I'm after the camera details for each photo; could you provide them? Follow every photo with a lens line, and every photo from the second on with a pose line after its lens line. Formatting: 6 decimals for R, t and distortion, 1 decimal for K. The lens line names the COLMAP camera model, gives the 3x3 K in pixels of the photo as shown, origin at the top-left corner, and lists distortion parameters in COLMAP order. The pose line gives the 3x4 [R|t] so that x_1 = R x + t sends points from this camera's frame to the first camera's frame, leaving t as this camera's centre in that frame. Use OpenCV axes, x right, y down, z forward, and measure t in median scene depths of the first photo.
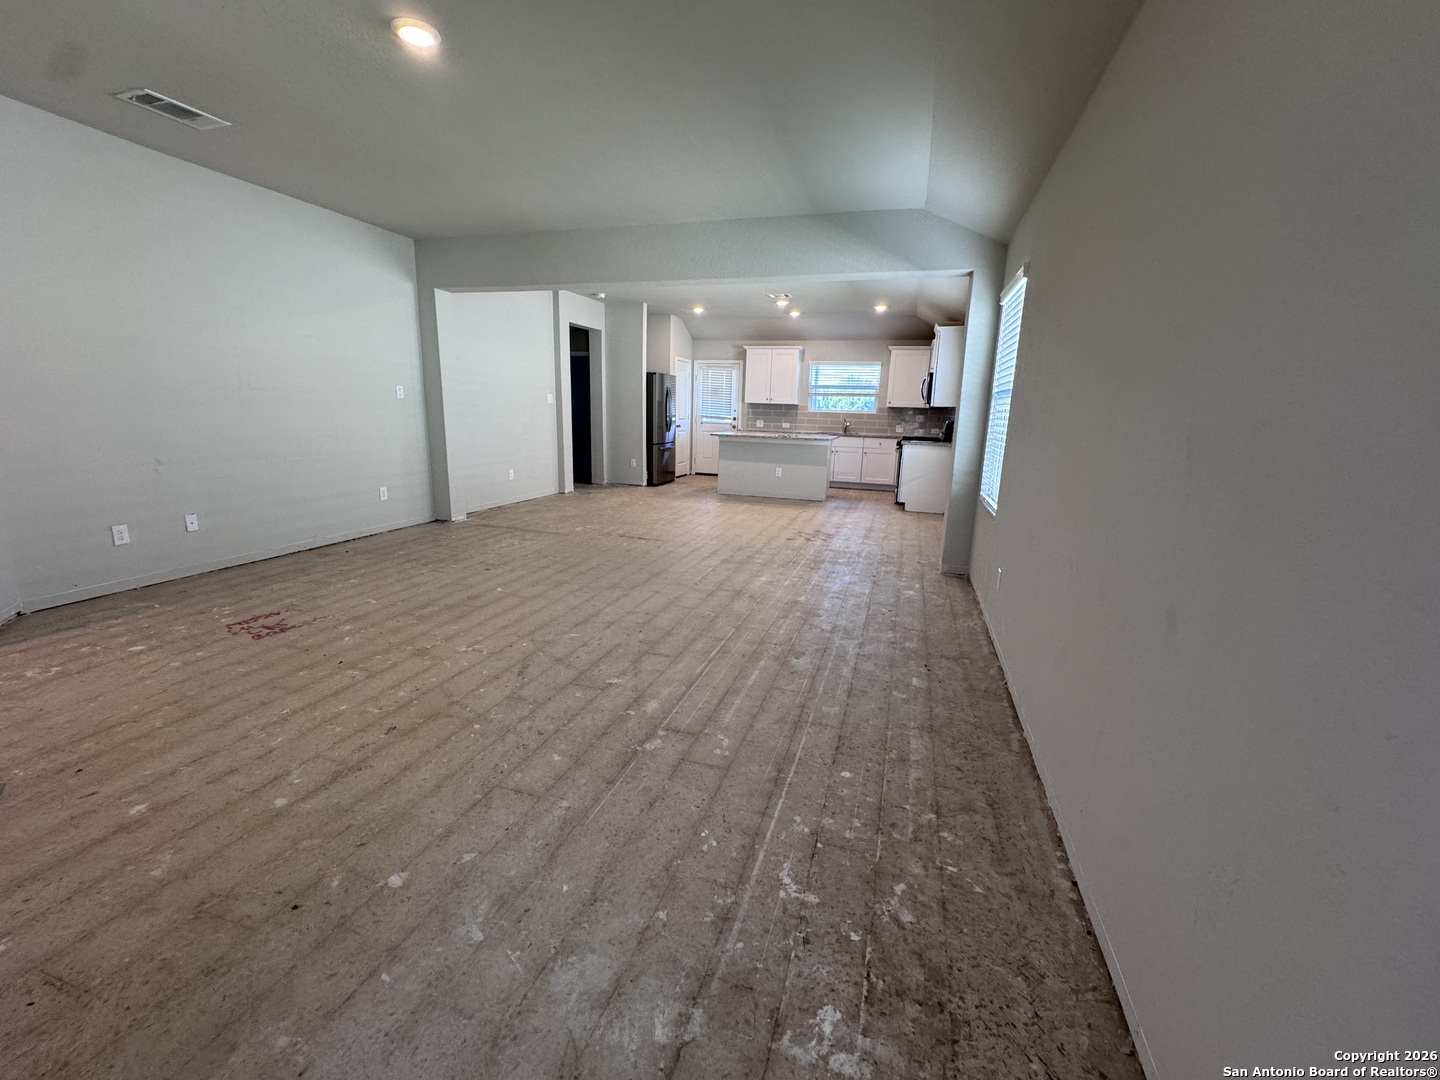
lens RADIAL K [[600.8, 0, 720.0], [0, 600.8, 540.0], [0, 0, 1]] dist [-0.003983, 0.001238]
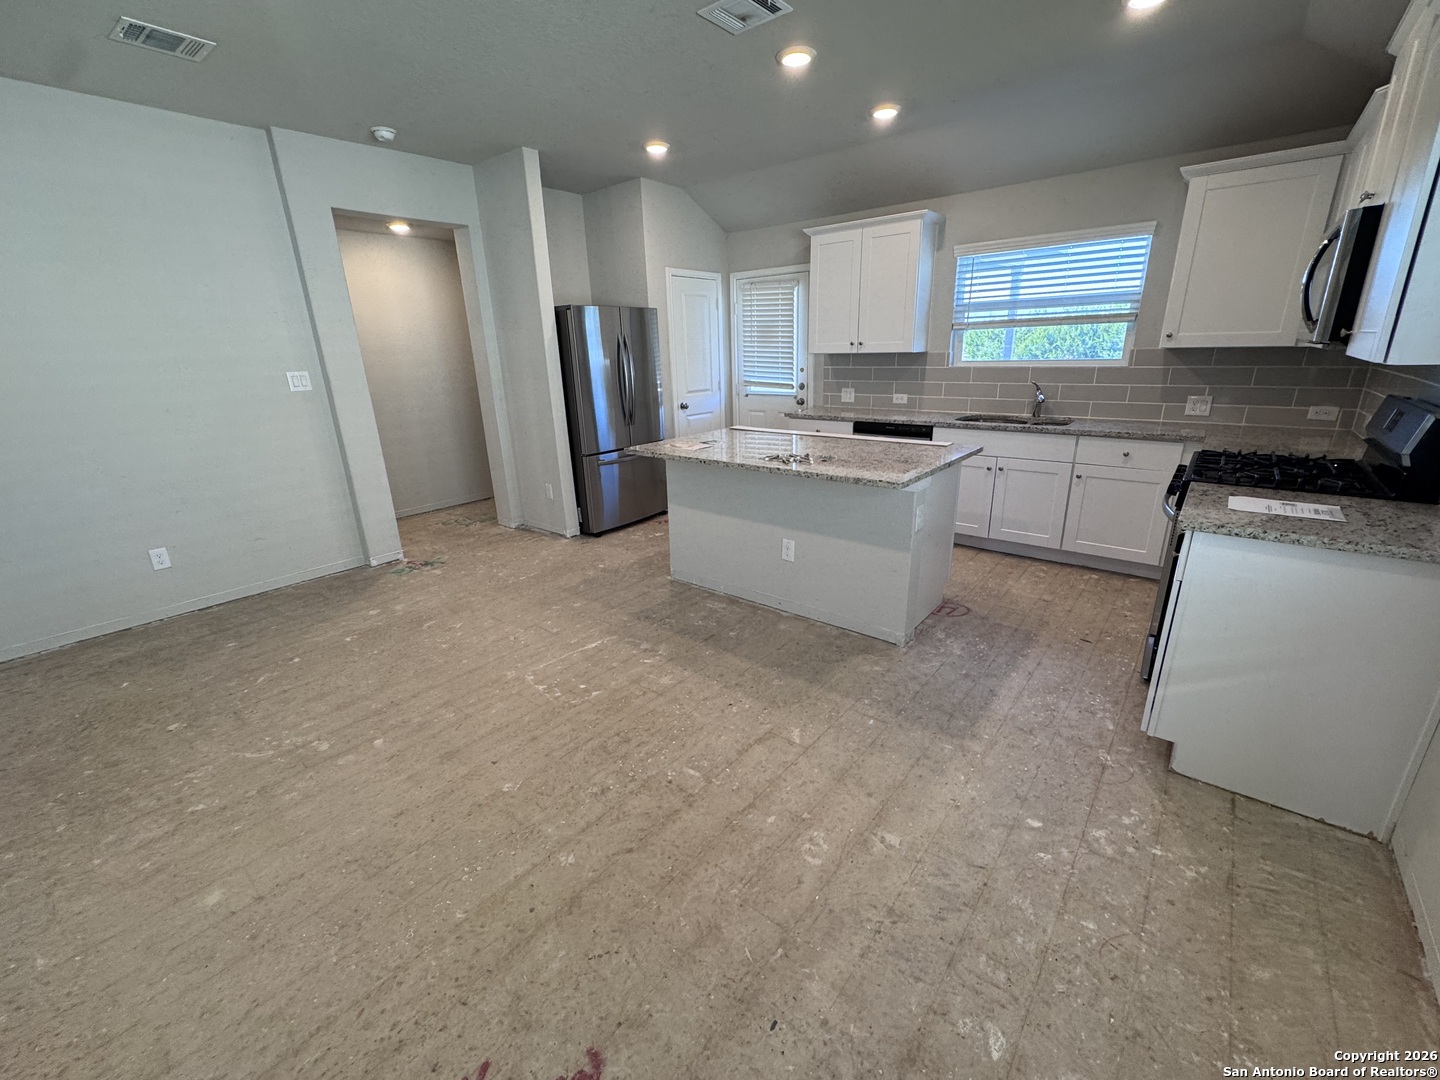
lens RADIAL K [[600.8, 0, 720.0], [0, 600.8, 540.0], [0, 0, 1]] dist [-0.003983, 0.001238]
pose [[0.927167, 0.060643, -0.369709, 0.637396], [-0.024839, 0.994591, 0.100850, -0.505511], [0.373825, -0.084322, 0.923658, 2.053781]]
